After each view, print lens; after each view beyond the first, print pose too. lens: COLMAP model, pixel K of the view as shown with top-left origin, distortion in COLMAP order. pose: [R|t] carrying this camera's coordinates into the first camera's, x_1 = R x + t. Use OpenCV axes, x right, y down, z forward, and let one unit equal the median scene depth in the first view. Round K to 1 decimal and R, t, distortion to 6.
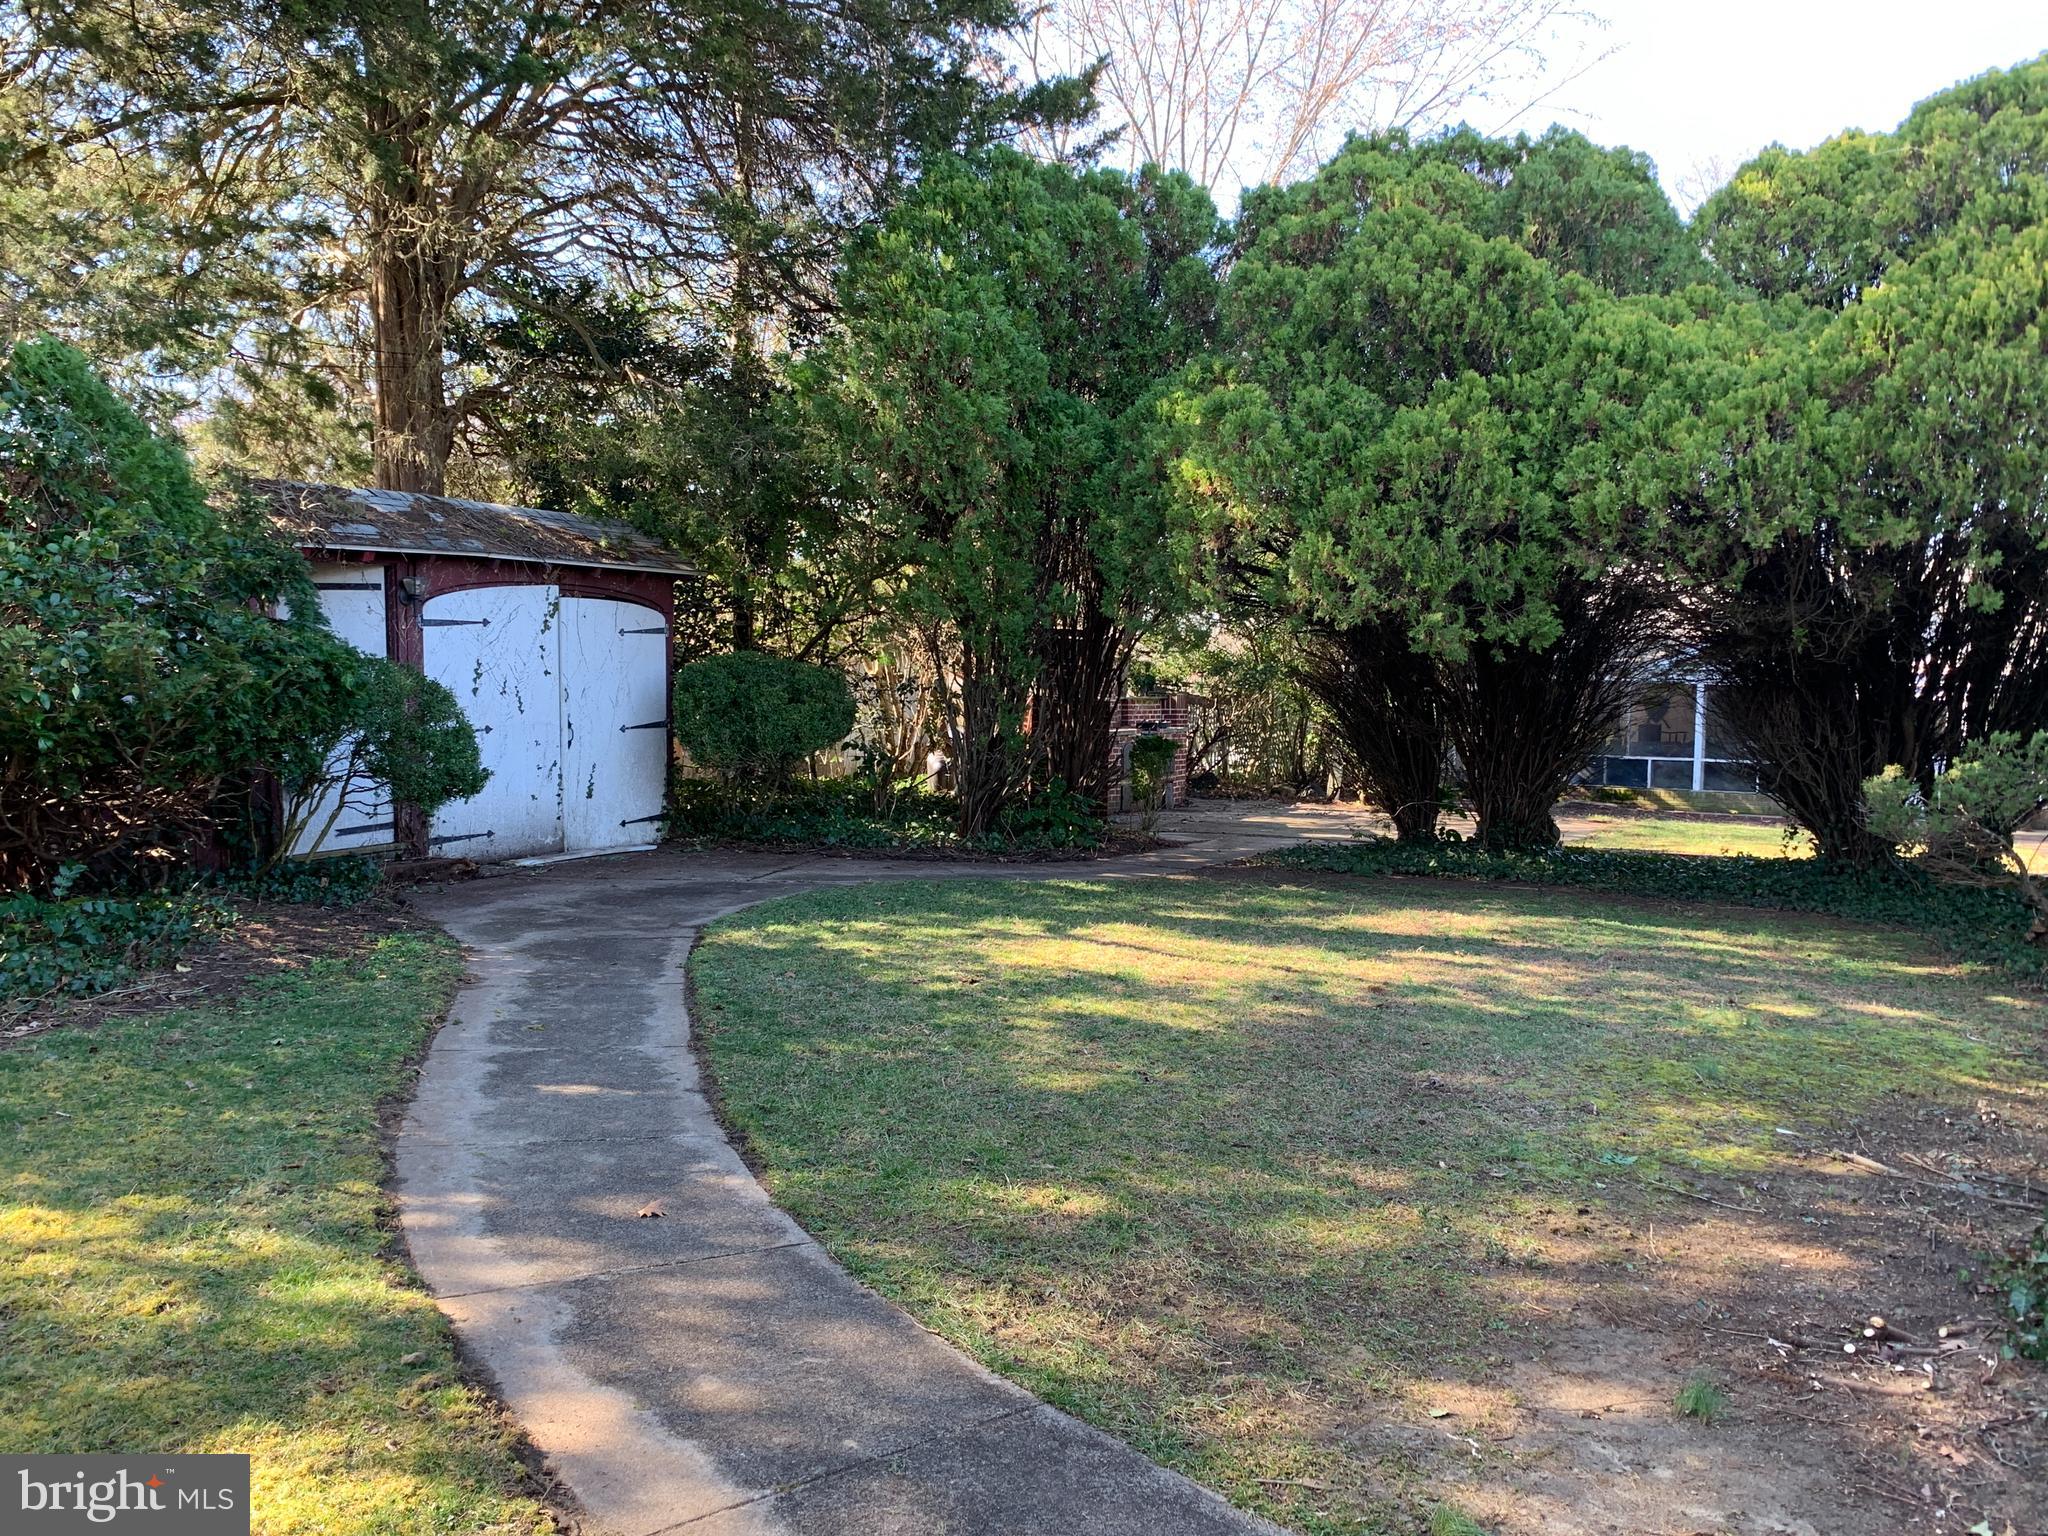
lens RADIAL K [[1702.7, 0, 1021.7], [0, 1702.7, 756.9], [0, 0, 1]] dist [0.043134, -0.077908]
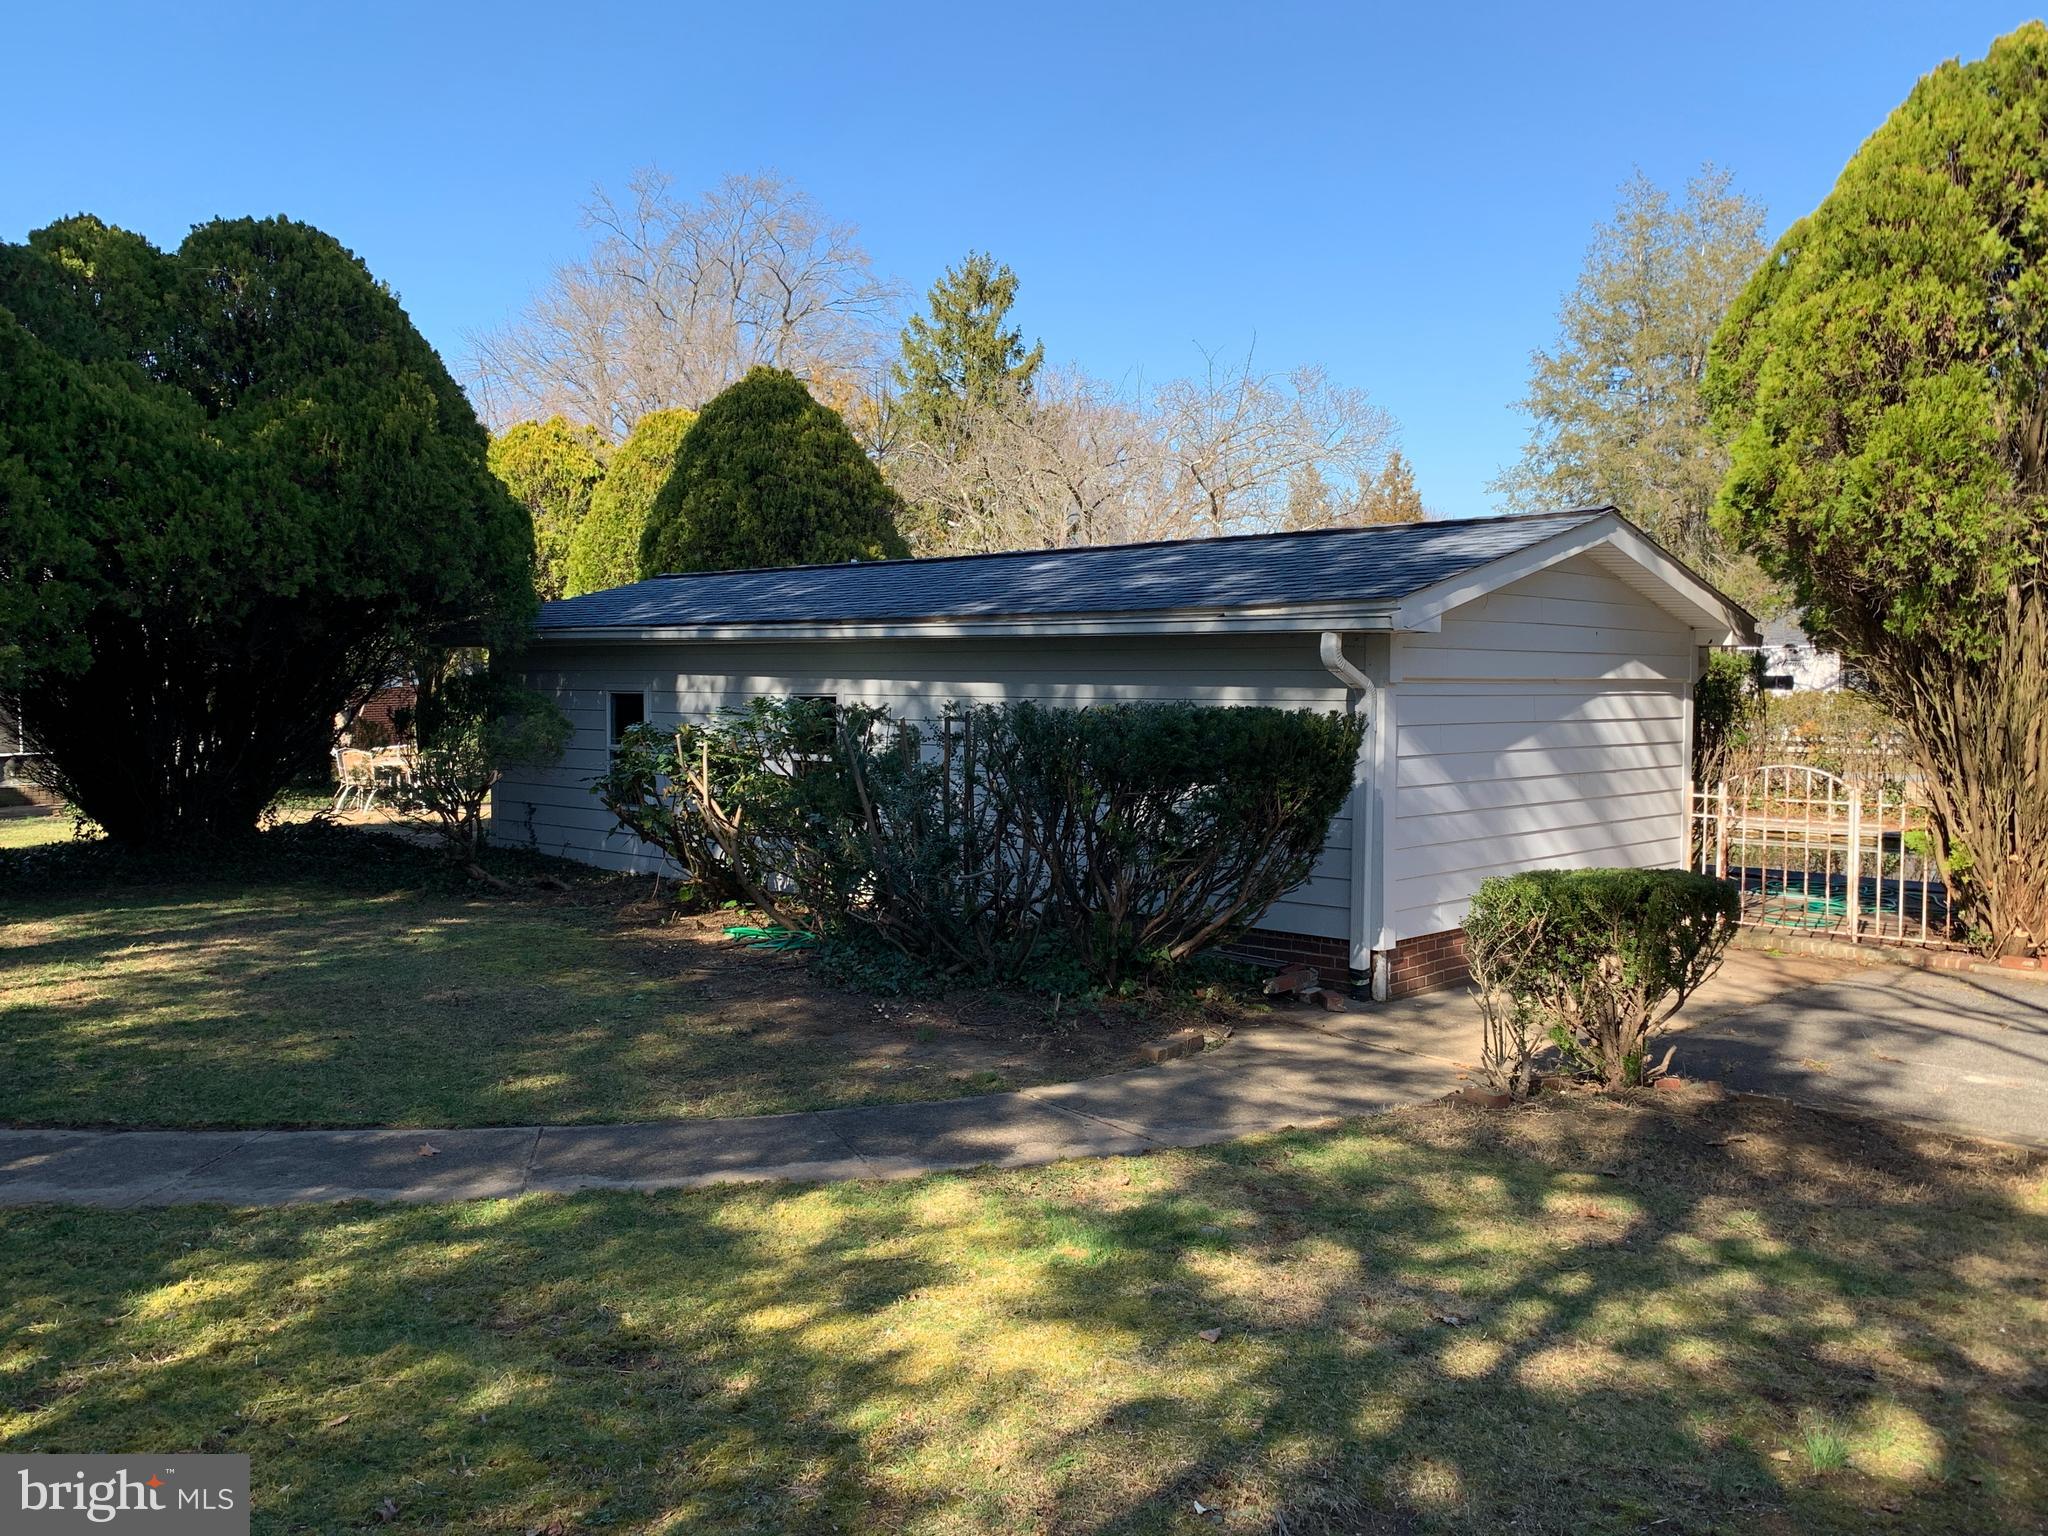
lens RADIAL K [[1702.7, 0, 1059.1], [0, 1702.7, 768.2], [0, 0, 1]] dist [0.043134, -0.077908]
pose [[0.282541, -0.077523, 0.956118, -0.566837], [0.049725, 0.996573, 0.066109, -0.042036], [-0.957966, 0.028864, 0.285427, 0.054098]]
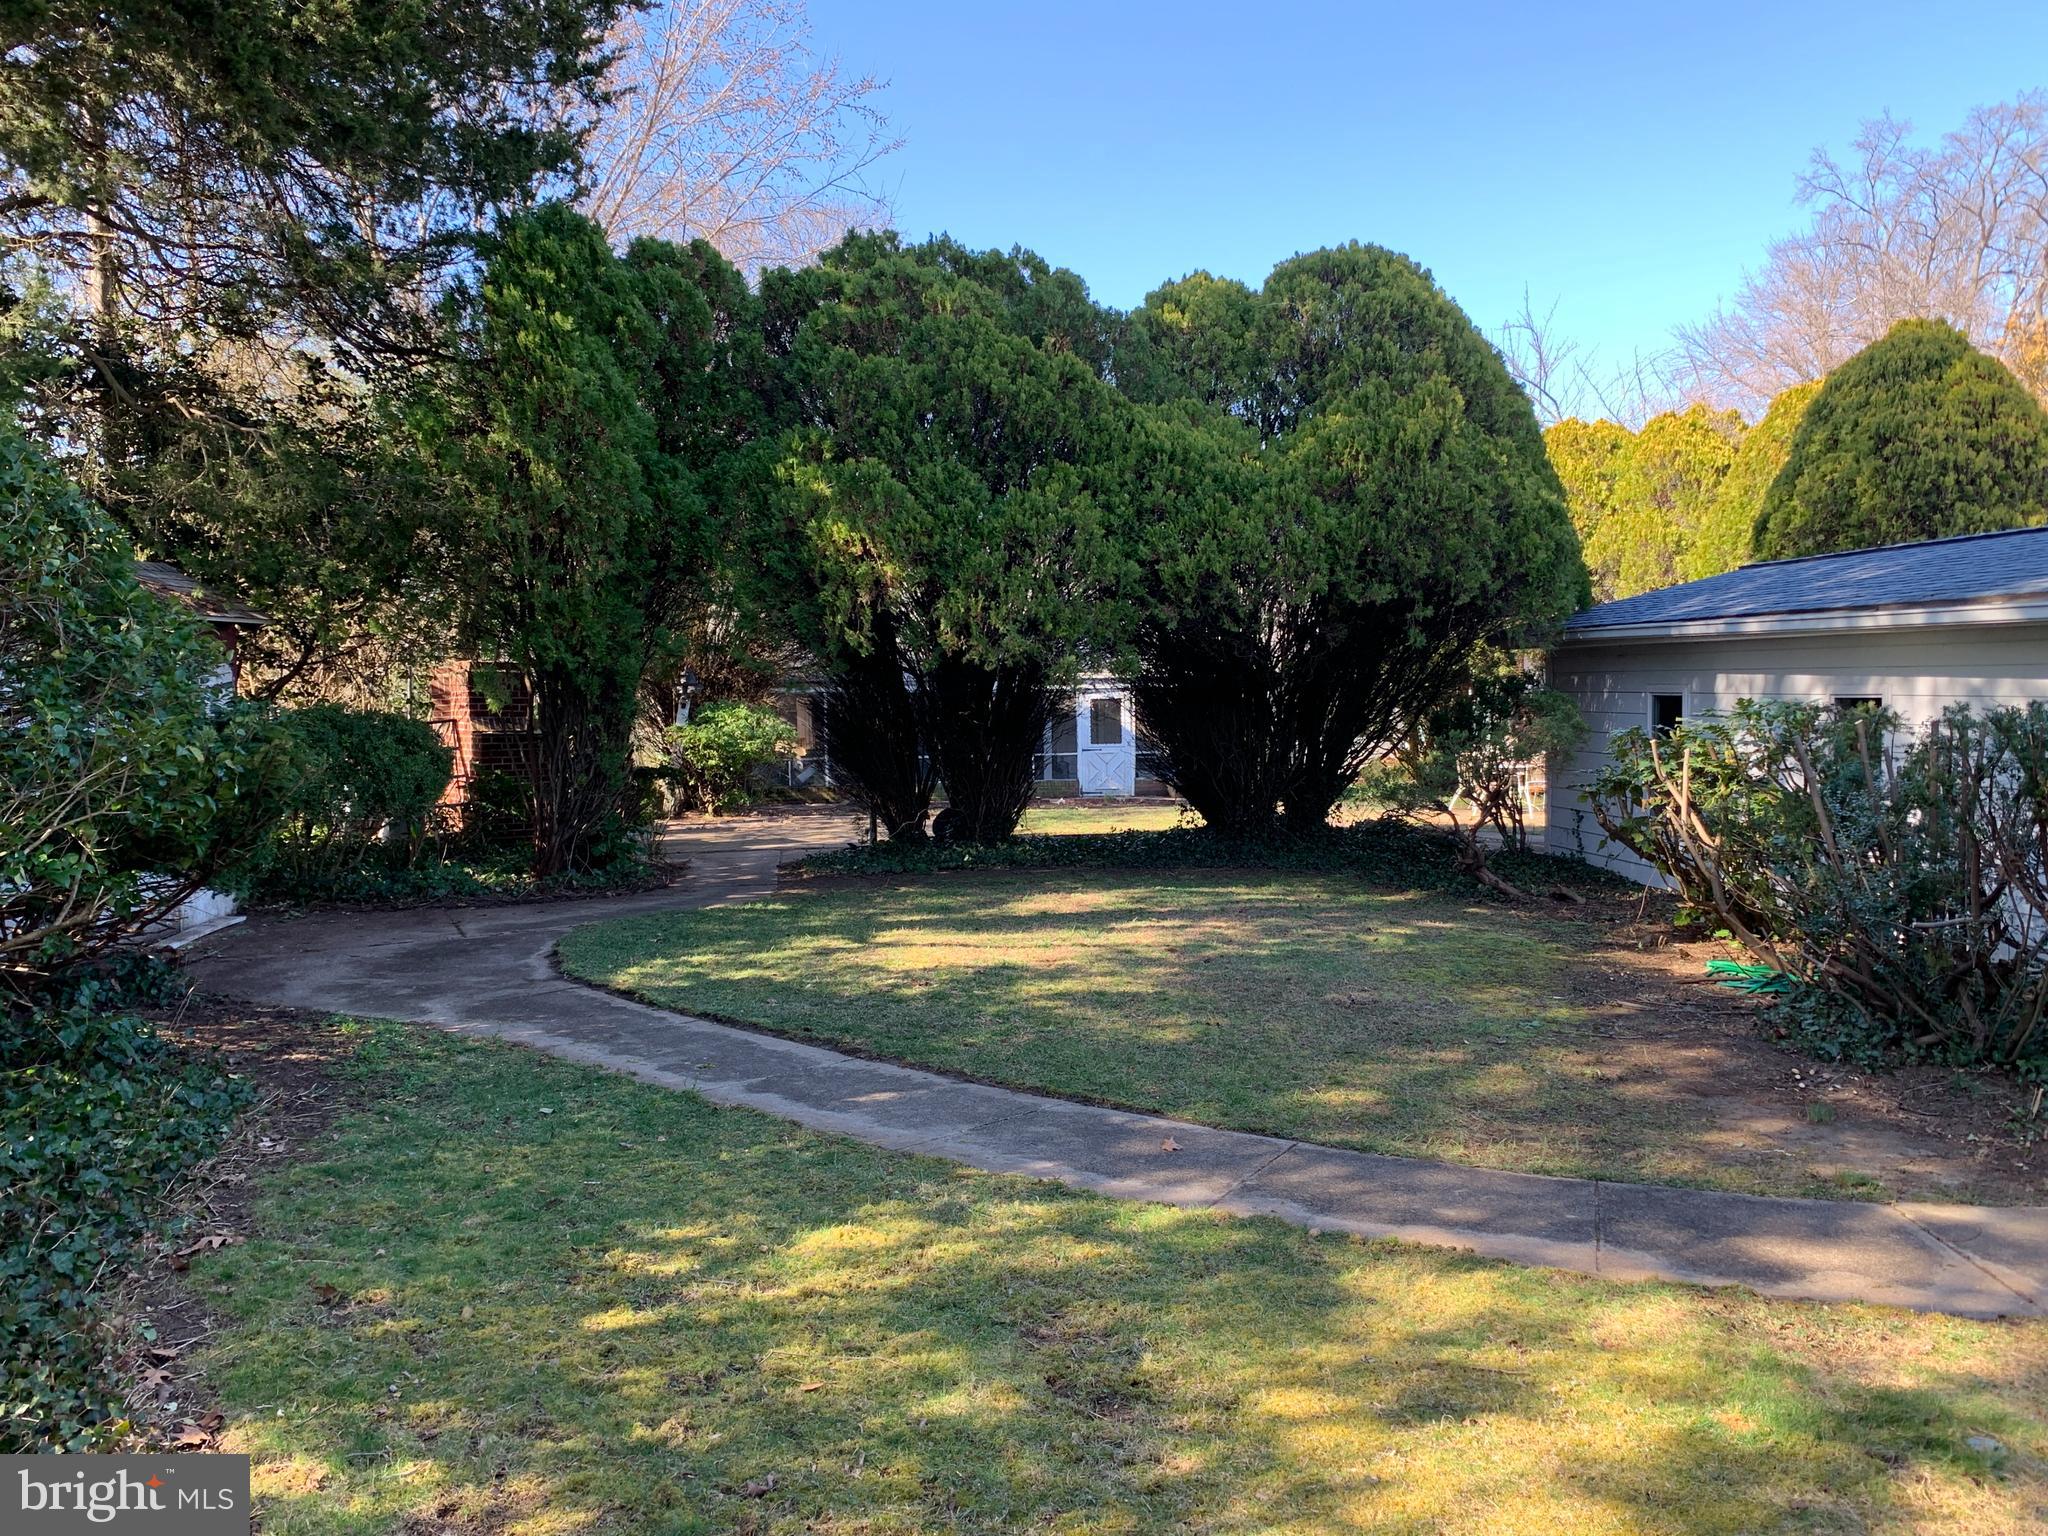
lens RADIAL K [[1702.7, 0, 1025.5], [0, 1702.7, 788.7], [0, 0, 1]] dist [0.043134, -0.077908]
pose [[0.838290, -0.065877, 0.541231, -0.434745], [0.054990, 0.997828, 0.036280, -0.031380], [-0.542445, -0.000651, 0.840091, -0.032684]]
